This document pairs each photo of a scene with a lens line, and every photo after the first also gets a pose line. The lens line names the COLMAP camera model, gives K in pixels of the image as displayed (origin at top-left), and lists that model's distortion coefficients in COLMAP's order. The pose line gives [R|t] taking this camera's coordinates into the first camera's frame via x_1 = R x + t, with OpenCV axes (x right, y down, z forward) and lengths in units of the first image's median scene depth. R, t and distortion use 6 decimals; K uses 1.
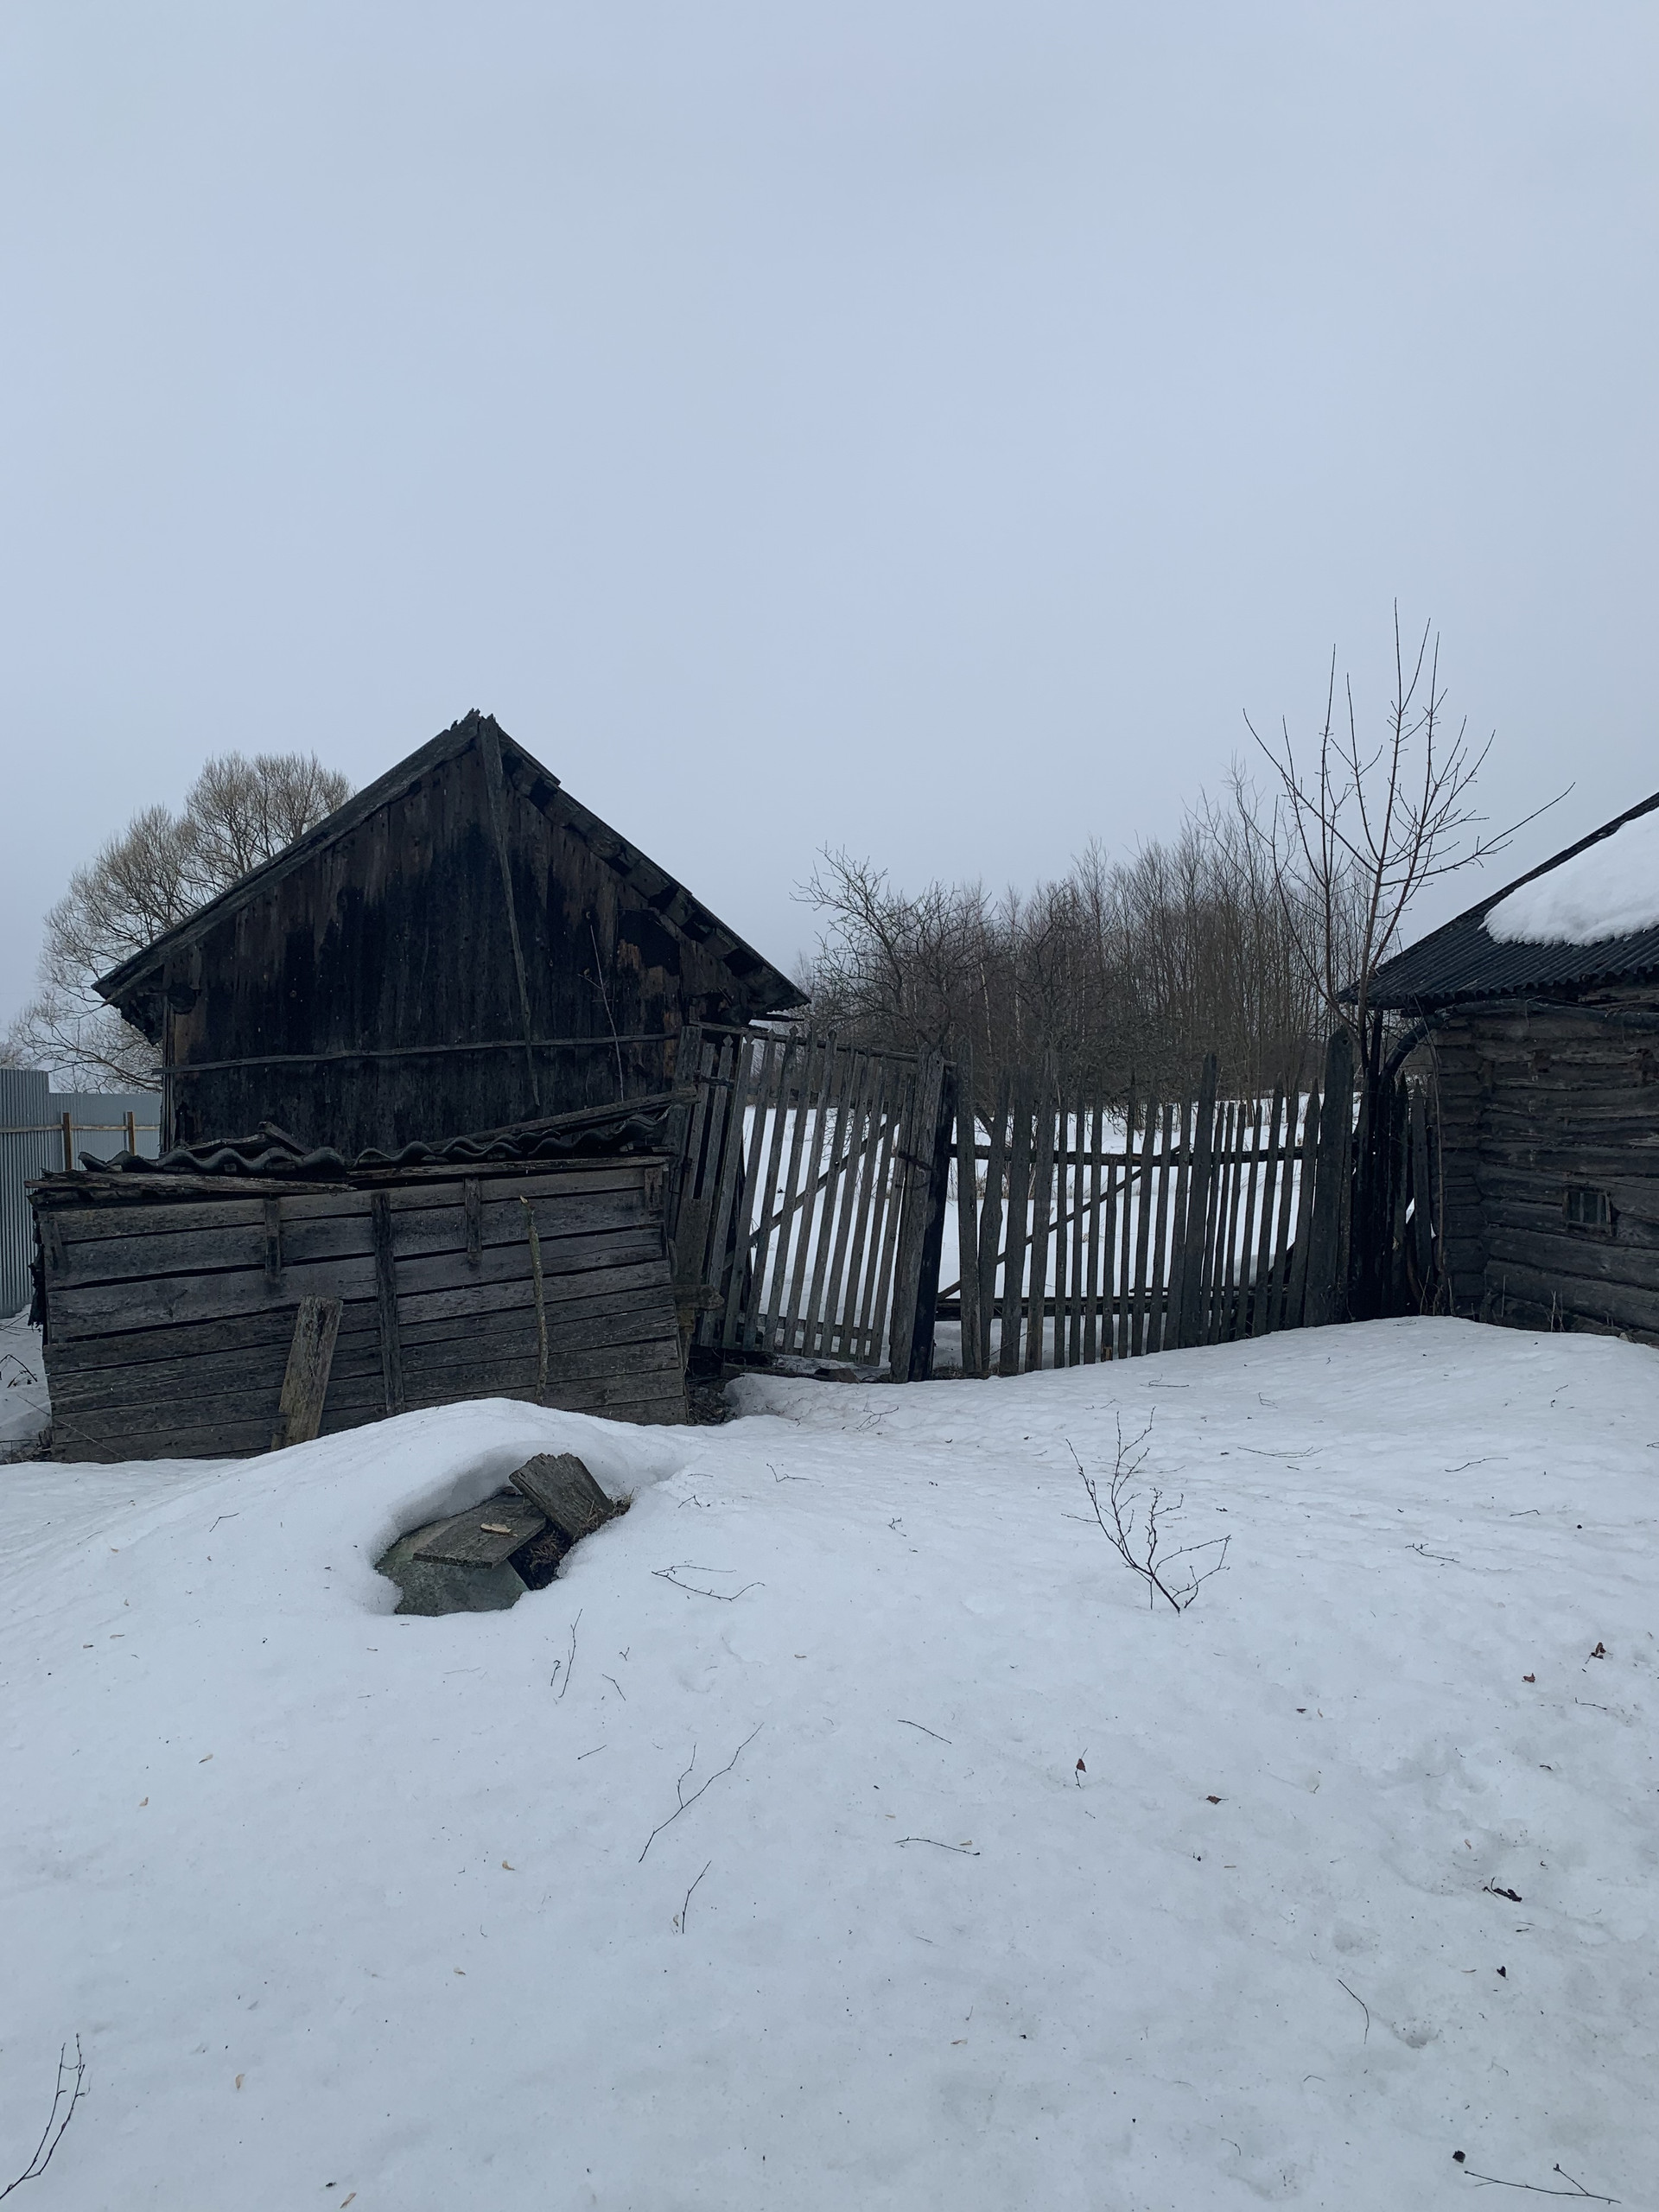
lens RADIAL K [[1679.6, 0, 849.9], [0, 1679.6, 1097.7], [0, 0, 1]] dist [0.029011, -0.028733]
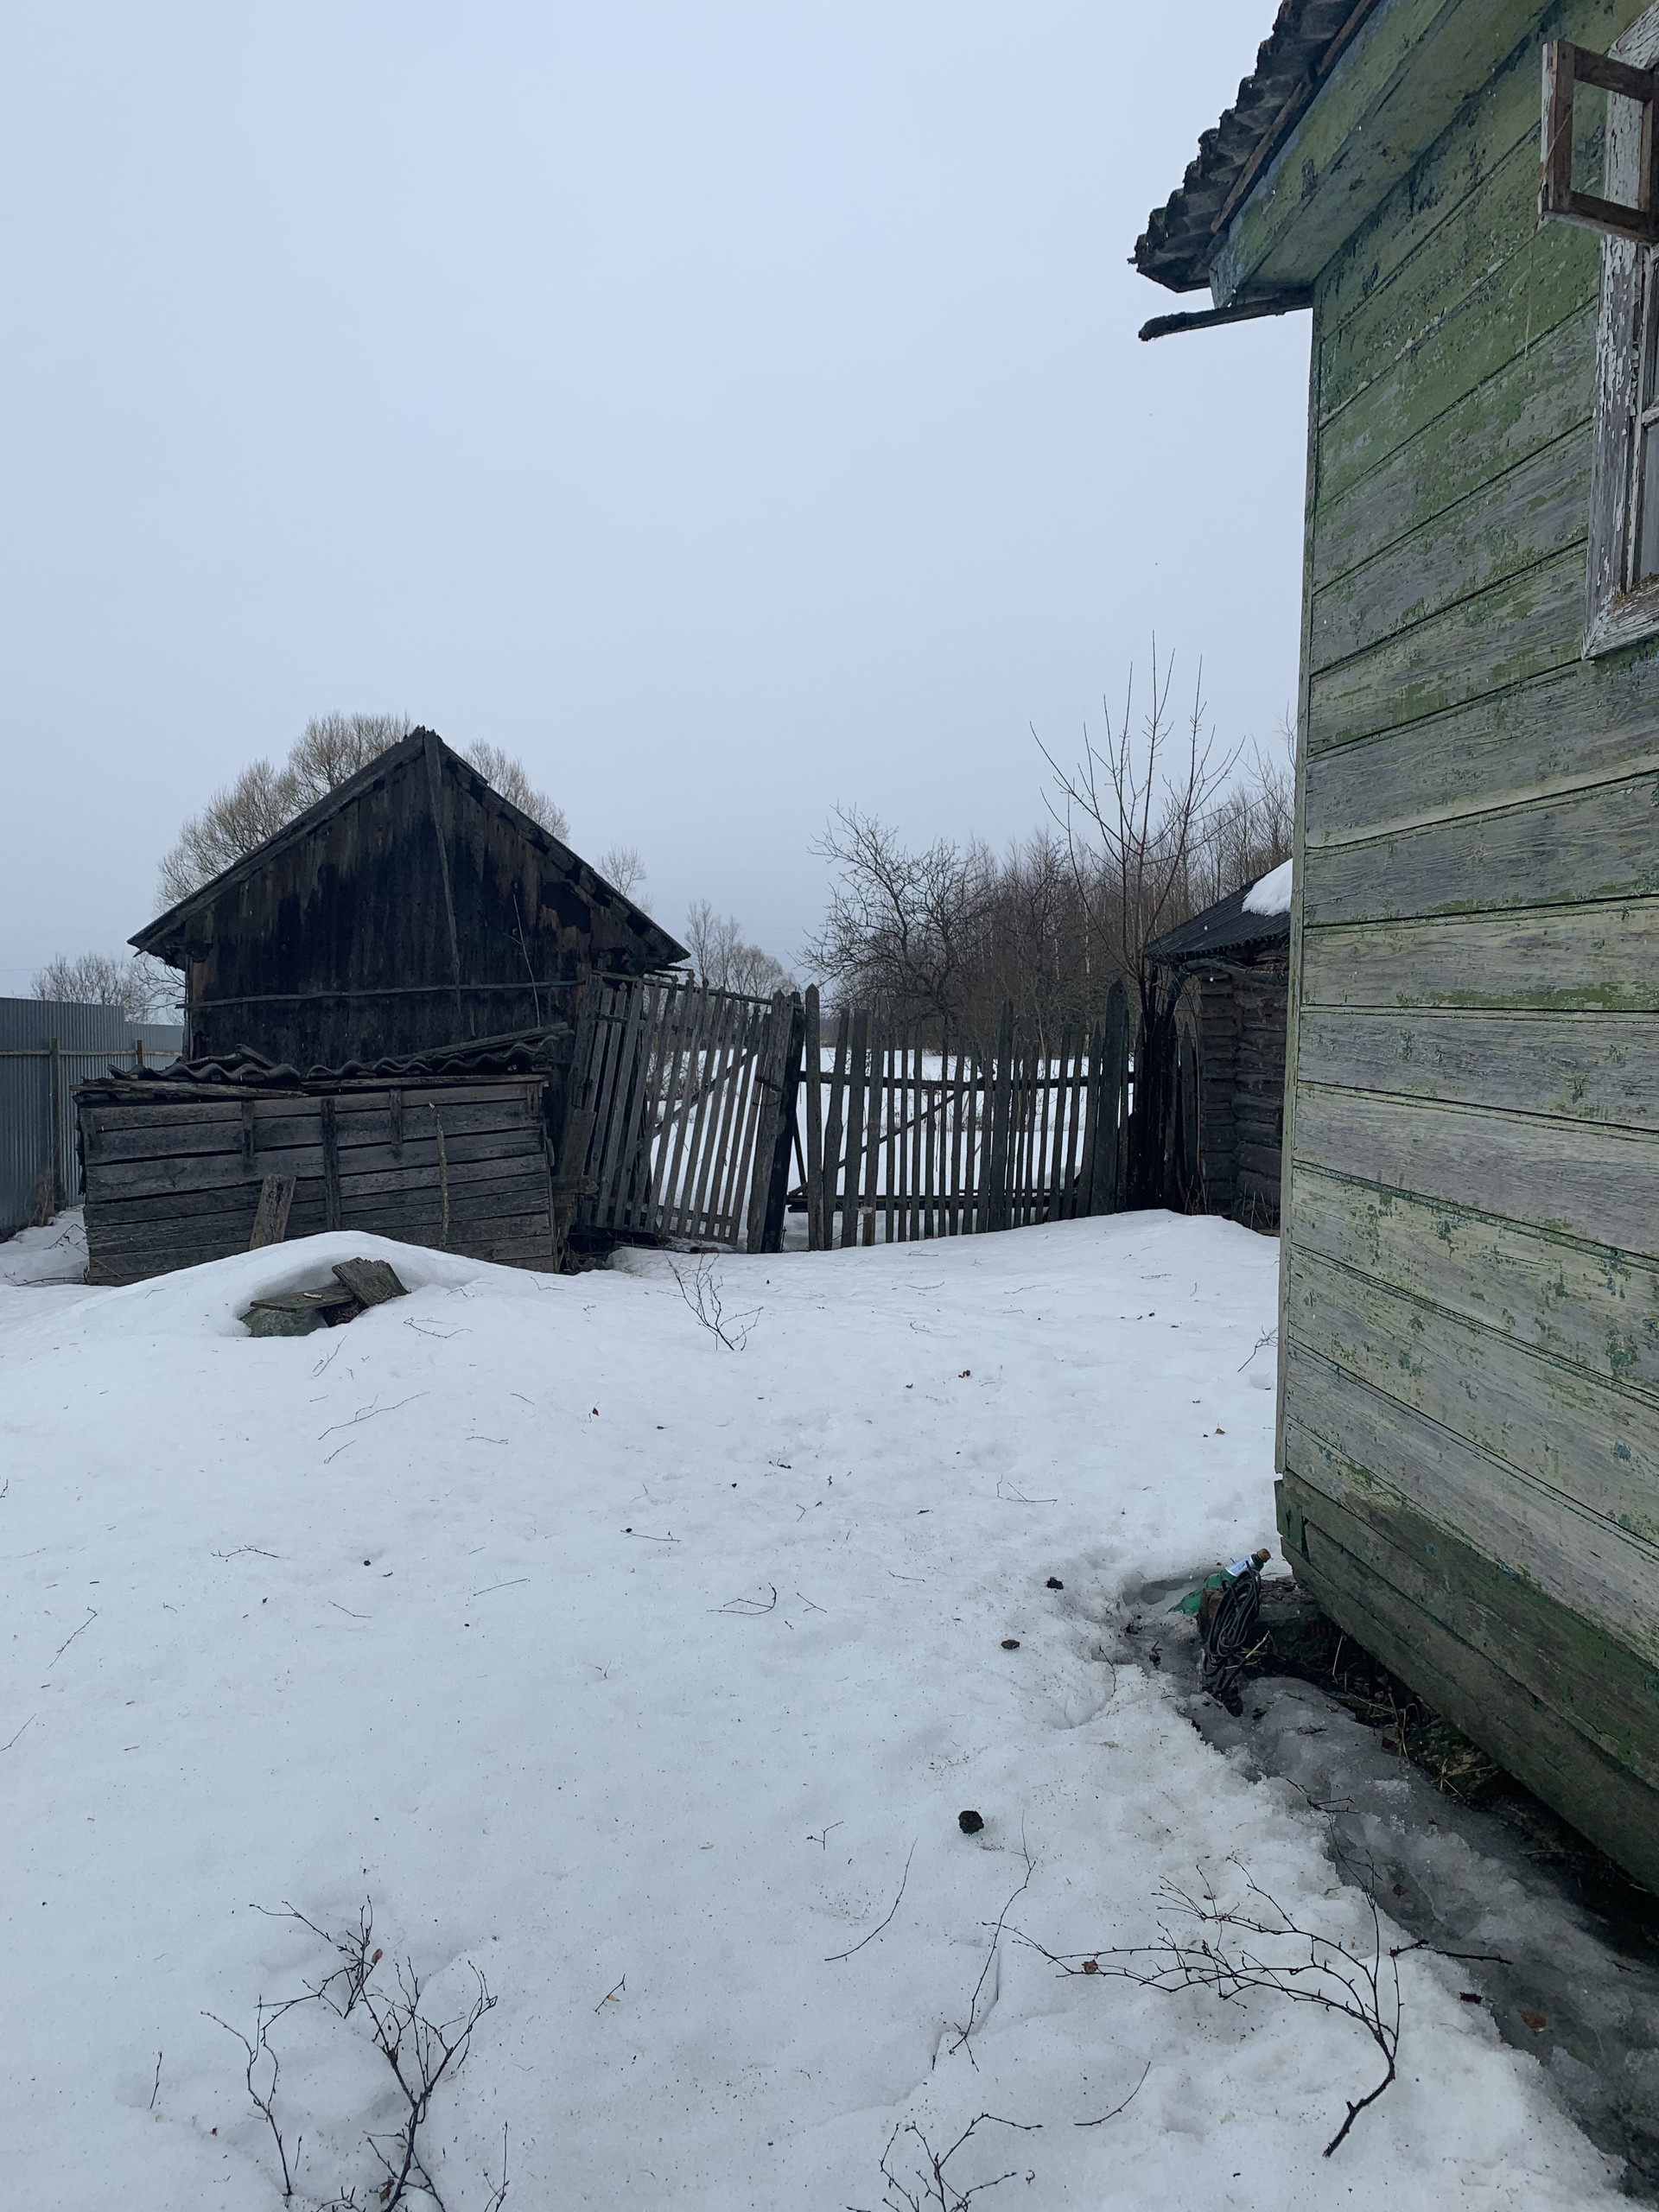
lens RADIAL K [[1679.6, 0, 816.1], [0, 1679.6, 1087.2], [0, 0, 1]] dist [0.035542, -0.029098]
pose [[0.996441, 0.012648, -0.083339, 0.182859], [-0.010295, 0.999538, 0.028594, 0.004193], [0.083662, -0.027634, 0.996111, -0.250974]]
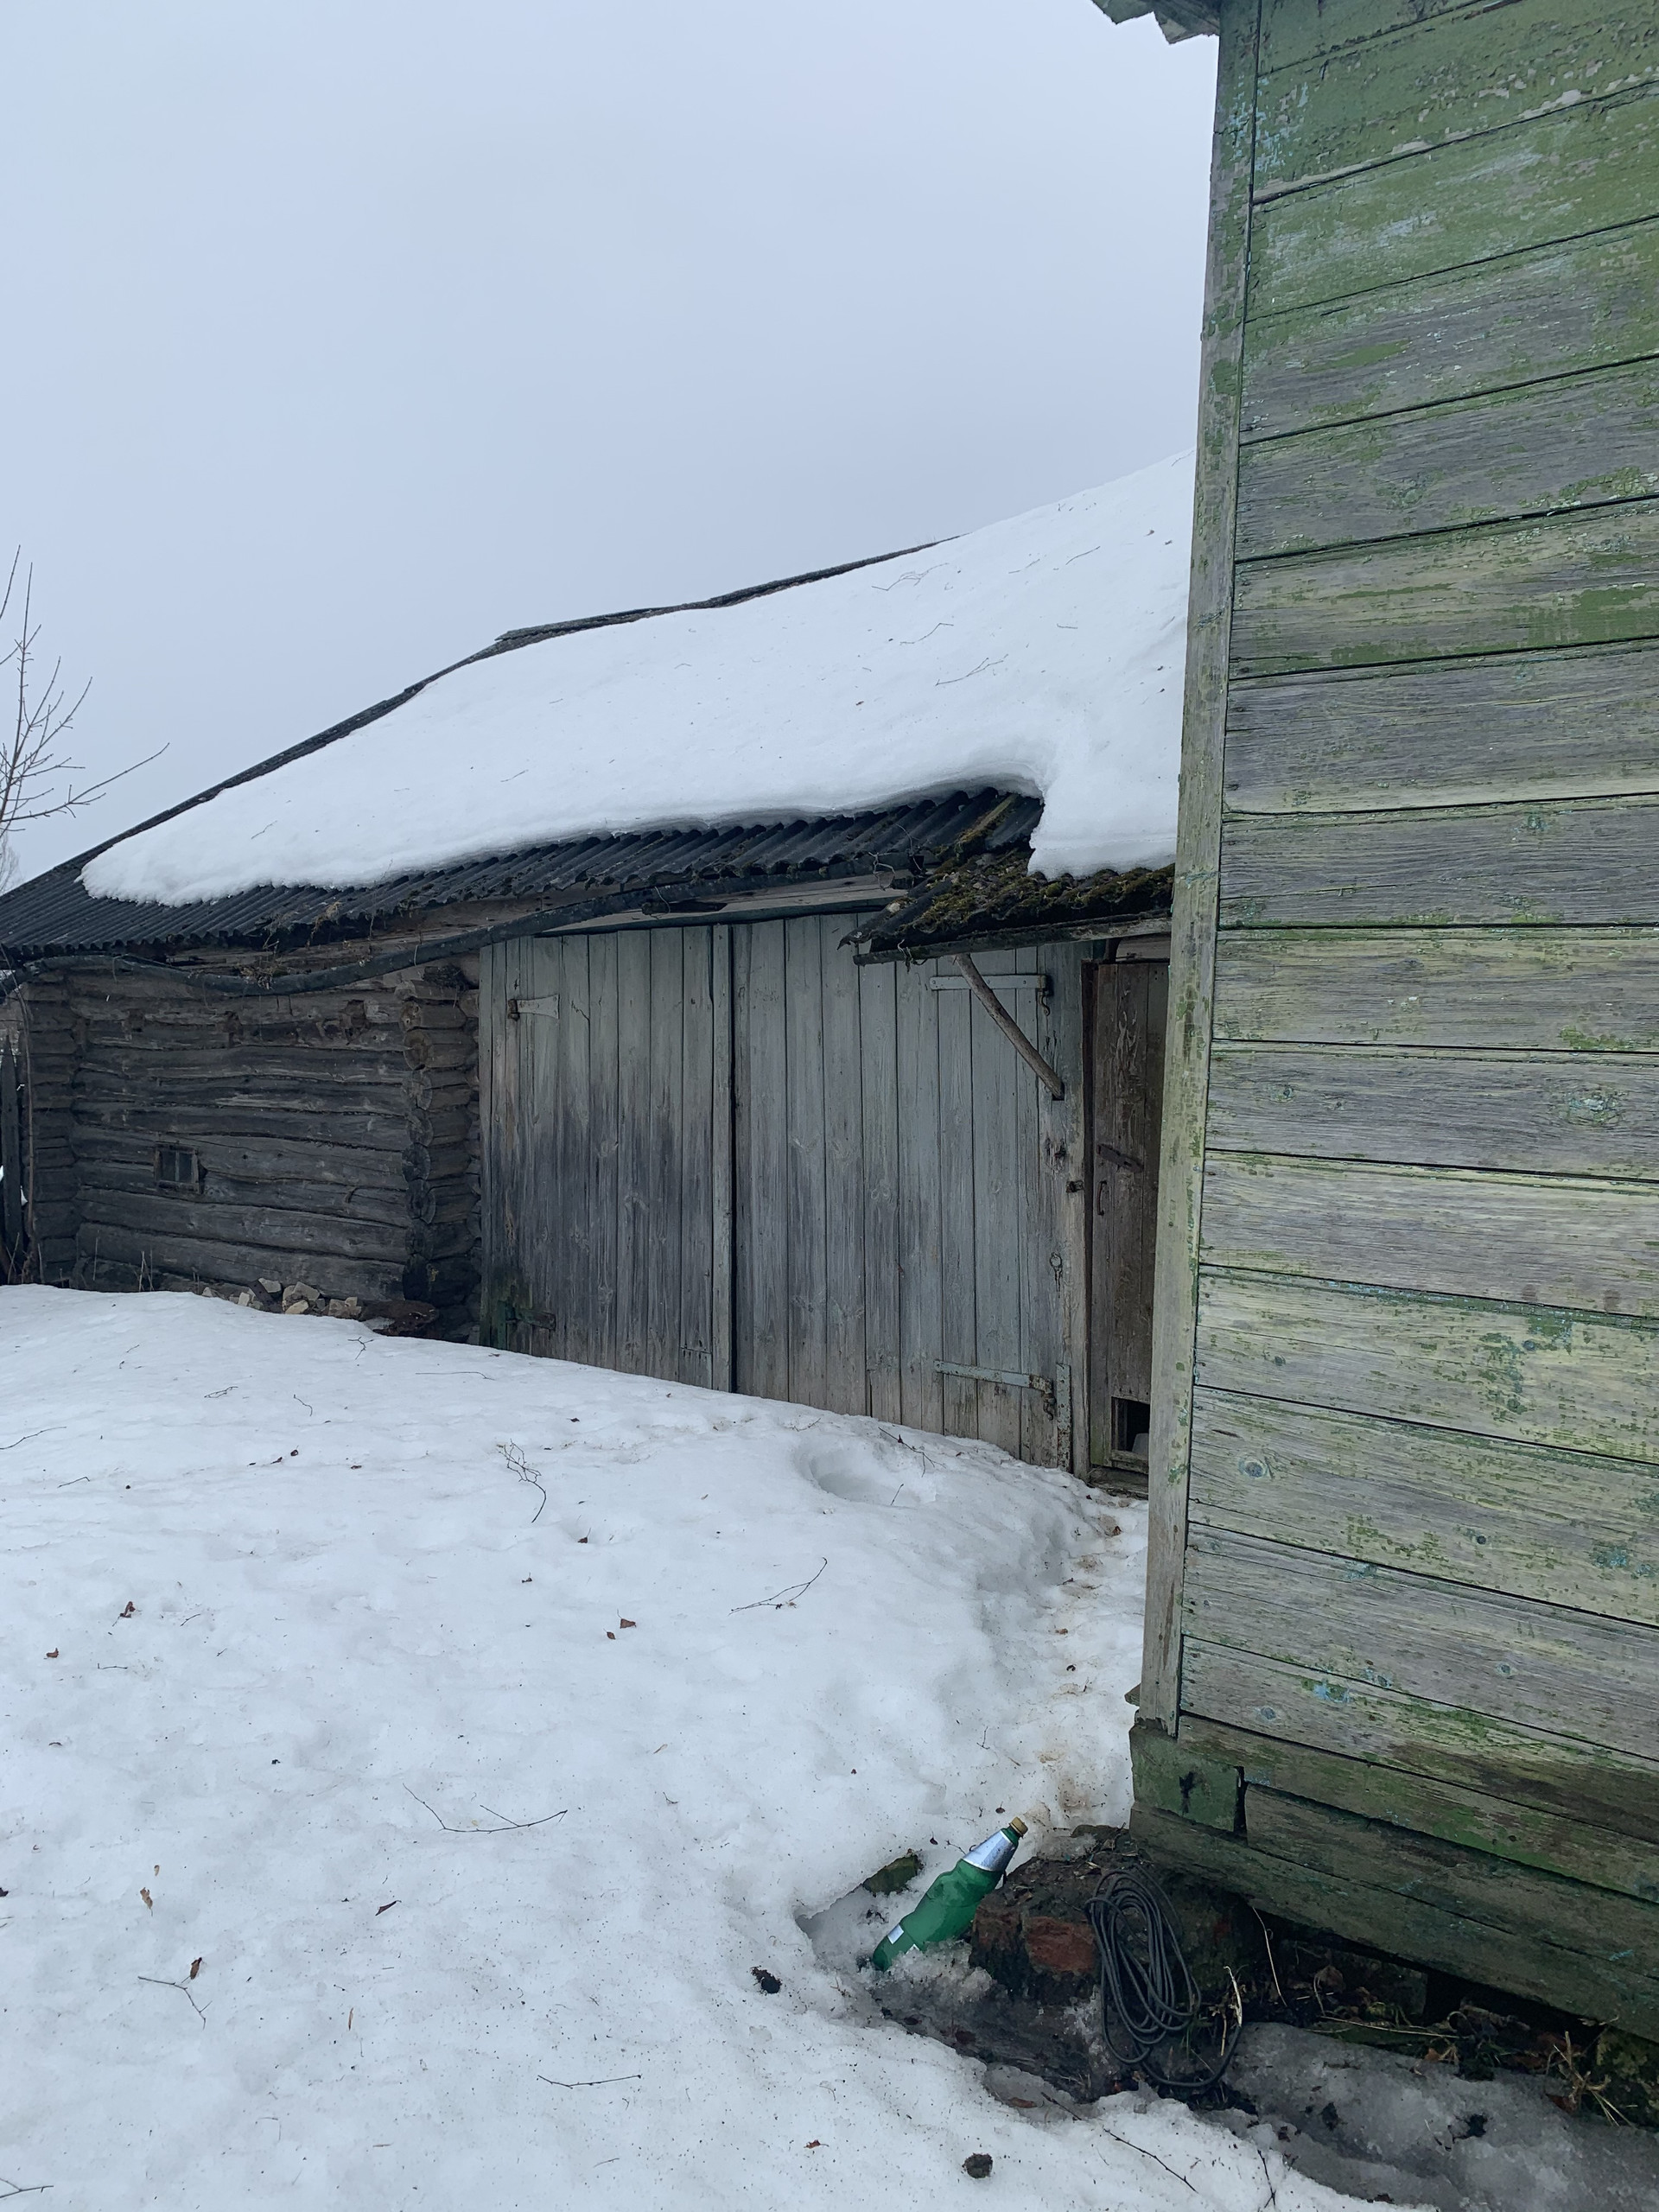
lens RADIAL K [[1690.1, 0, 804.7], [0, 1690.1, 1111.8], [0, 0, 1]] dist [0.007721, 0.004599]
pose [[0.736519, -0.007374, 0.676377, 0.026826], [-0.014147, 0.999554, 0.026303, 0.000301], [-0.676269, -0.028941, 0.736086, 0.000450]]
